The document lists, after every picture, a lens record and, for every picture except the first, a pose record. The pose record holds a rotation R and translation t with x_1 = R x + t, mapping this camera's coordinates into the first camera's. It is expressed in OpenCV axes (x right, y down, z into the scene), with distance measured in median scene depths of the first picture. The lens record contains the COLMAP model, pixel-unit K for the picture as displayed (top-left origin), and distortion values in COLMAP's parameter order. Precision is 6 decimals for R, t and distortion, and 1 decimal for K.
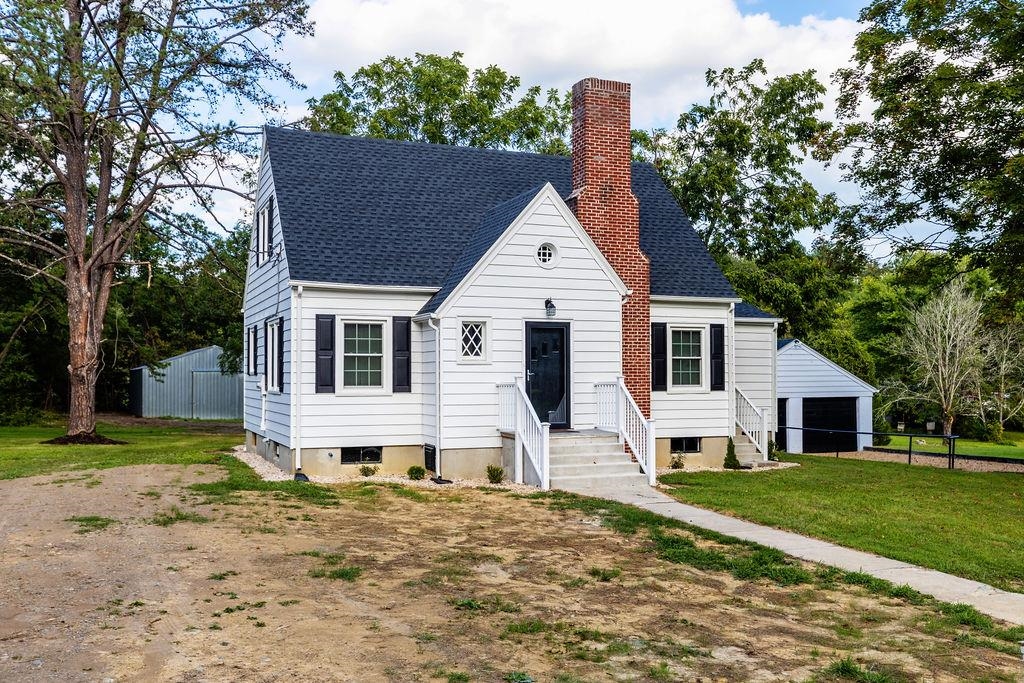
lens RADIAL K [[948.1, 0, 512.0], [0, 948.1, 341.5], [0, 0, 1]] dist [-0.003868, 0.002504]
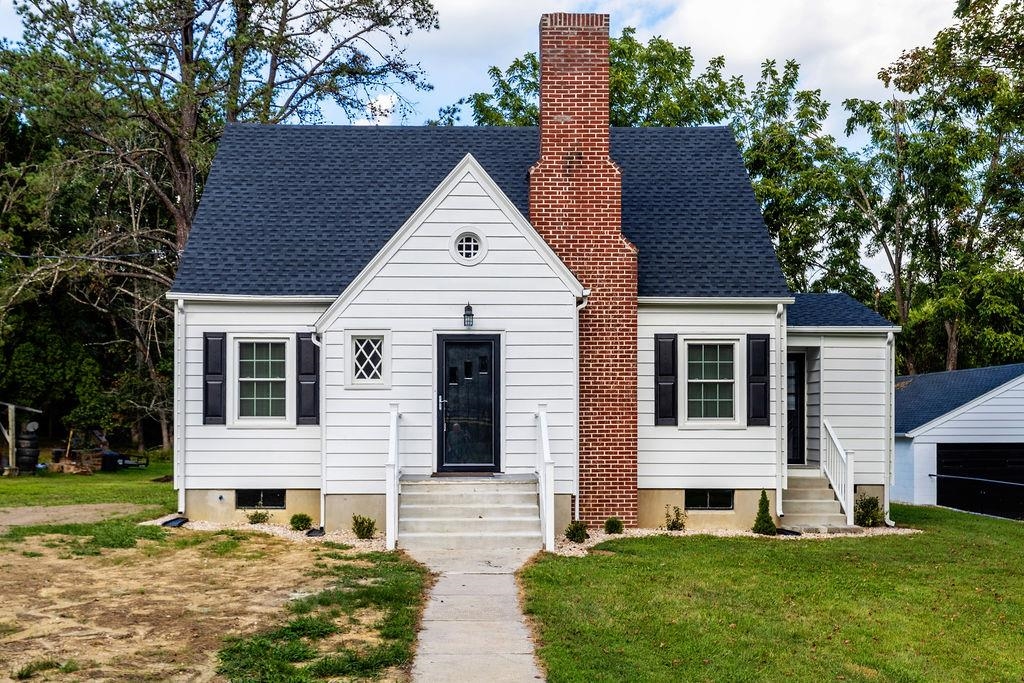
lens RADIAL K [[1039.9, 0, 491.0], [0, 1039.9, 403.3], [0, 0, 1]] dist [0.001519, -0.012409]
pose [[0.934853, -0.004215, -0.355010, 0.355123], [0.011273, 0.999778, 0.017816, 0.020763], [0.354856, -0.020658, 0.934693, 0.210333]]
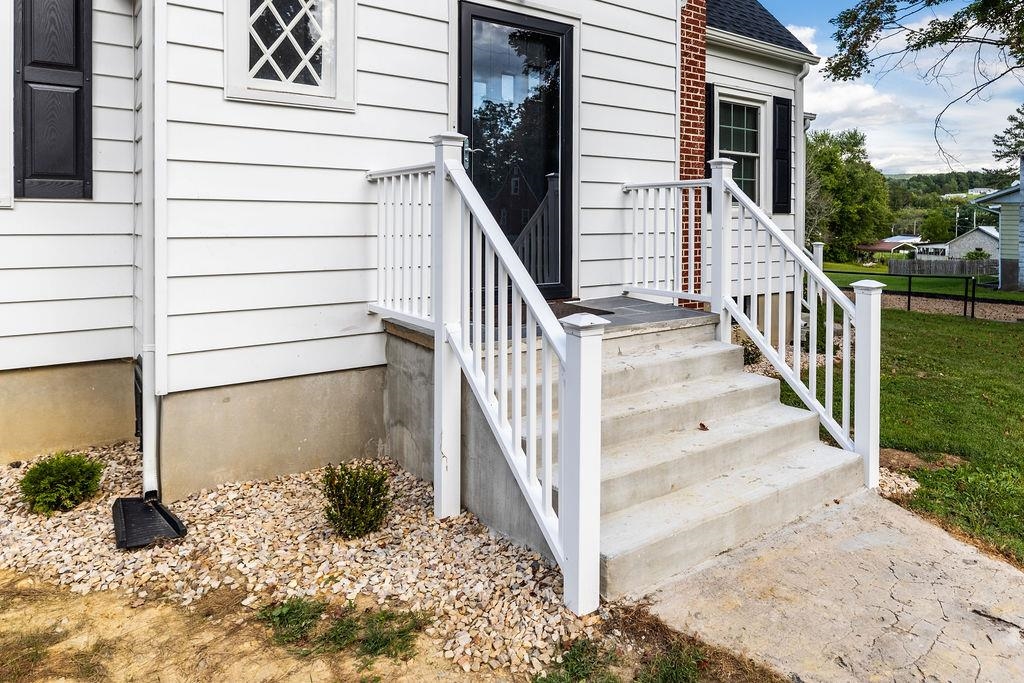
lens RADIAL K [[683.8, 0, 607.4], [0, 683.8, 222.2], [0, 0, 1]] dist [-0.000275, 0.000541]
pose [[0.956377, 0.005611, 0.292080, -0.006612], [-0.017273, 0.999152, 0.037365, 0.049850], [-0.291623, -0.040780, 0.955664, 0.729413]]
